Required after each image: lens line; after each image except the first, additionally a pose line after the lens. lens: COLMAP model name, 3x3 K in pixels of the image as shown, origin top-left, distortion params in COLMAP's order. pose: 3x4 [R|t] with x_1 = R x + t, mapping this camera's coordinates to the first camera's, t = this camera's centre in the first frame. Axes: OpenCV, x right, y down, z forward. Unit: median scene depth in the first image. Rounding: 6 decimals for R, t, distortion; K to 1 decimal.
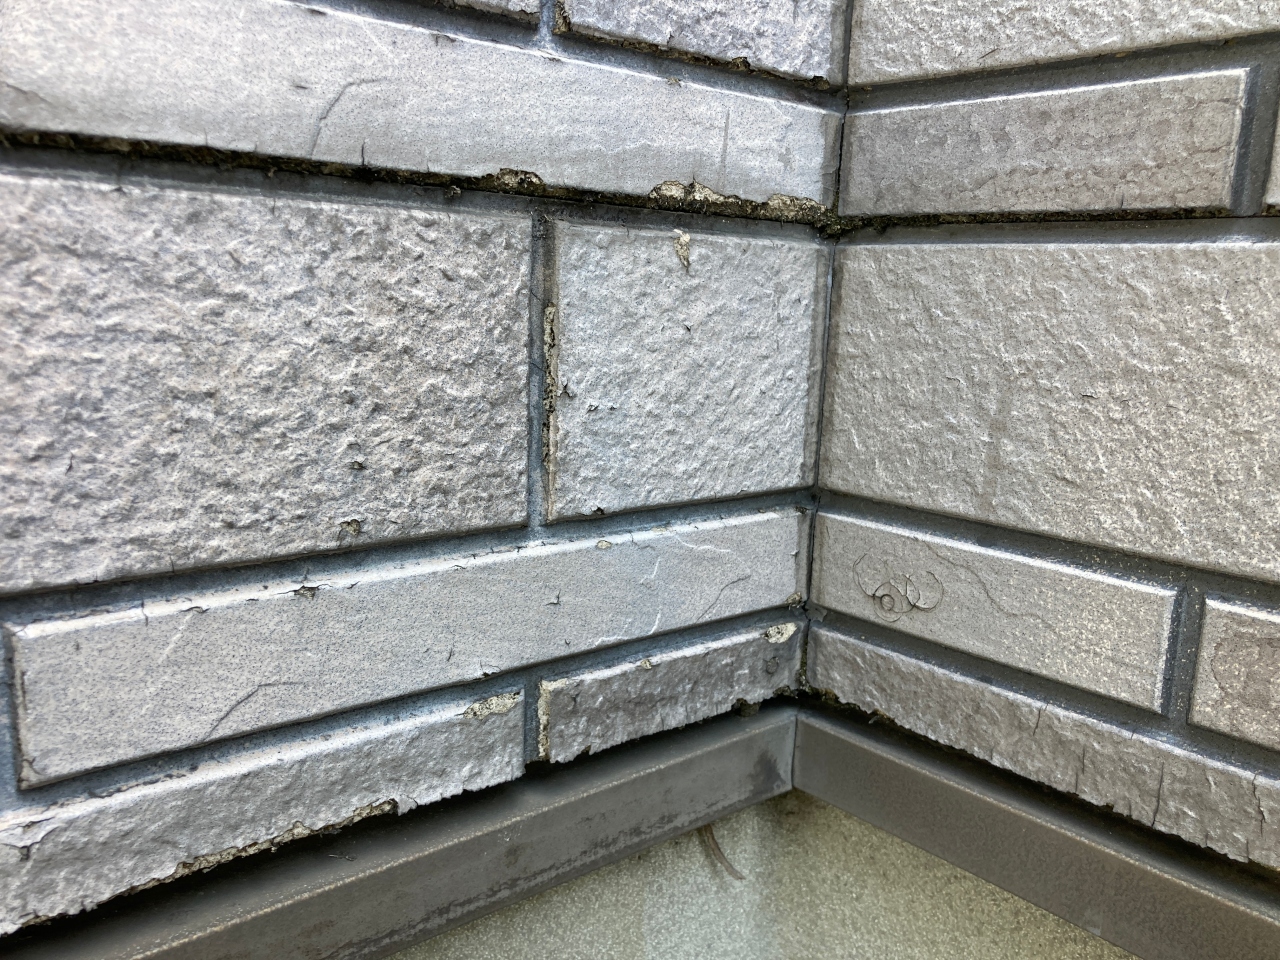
lens RADIAL K [[1054.8, 0, 640.7], [0, 1054.8, 479.2], [0, 0, 1]] dist [0.009119, -0.014236]
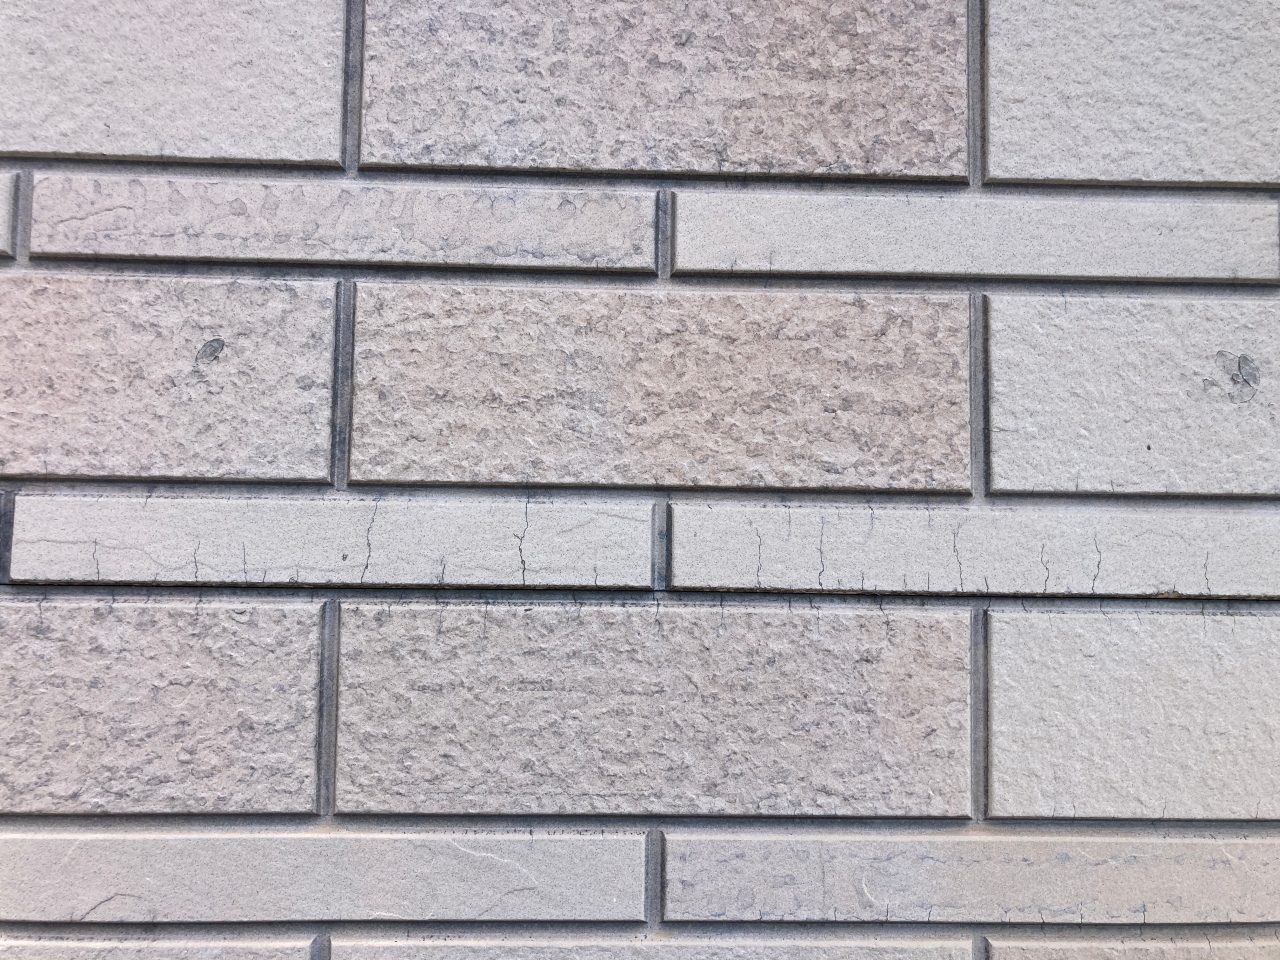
lens RADIAL K [[1054.8, 0, 640.5], [0, 1054.8, 479.1], [0, 0, 1]] dist [0.009119, -0.014236]
pose [[0.783202, -0.075350, -0.617184, 1.007571], [-0.088769, 0.968910, -0.230939, -0.092215], [0.615398, 0.235659, 0.752164, 0.084052]]
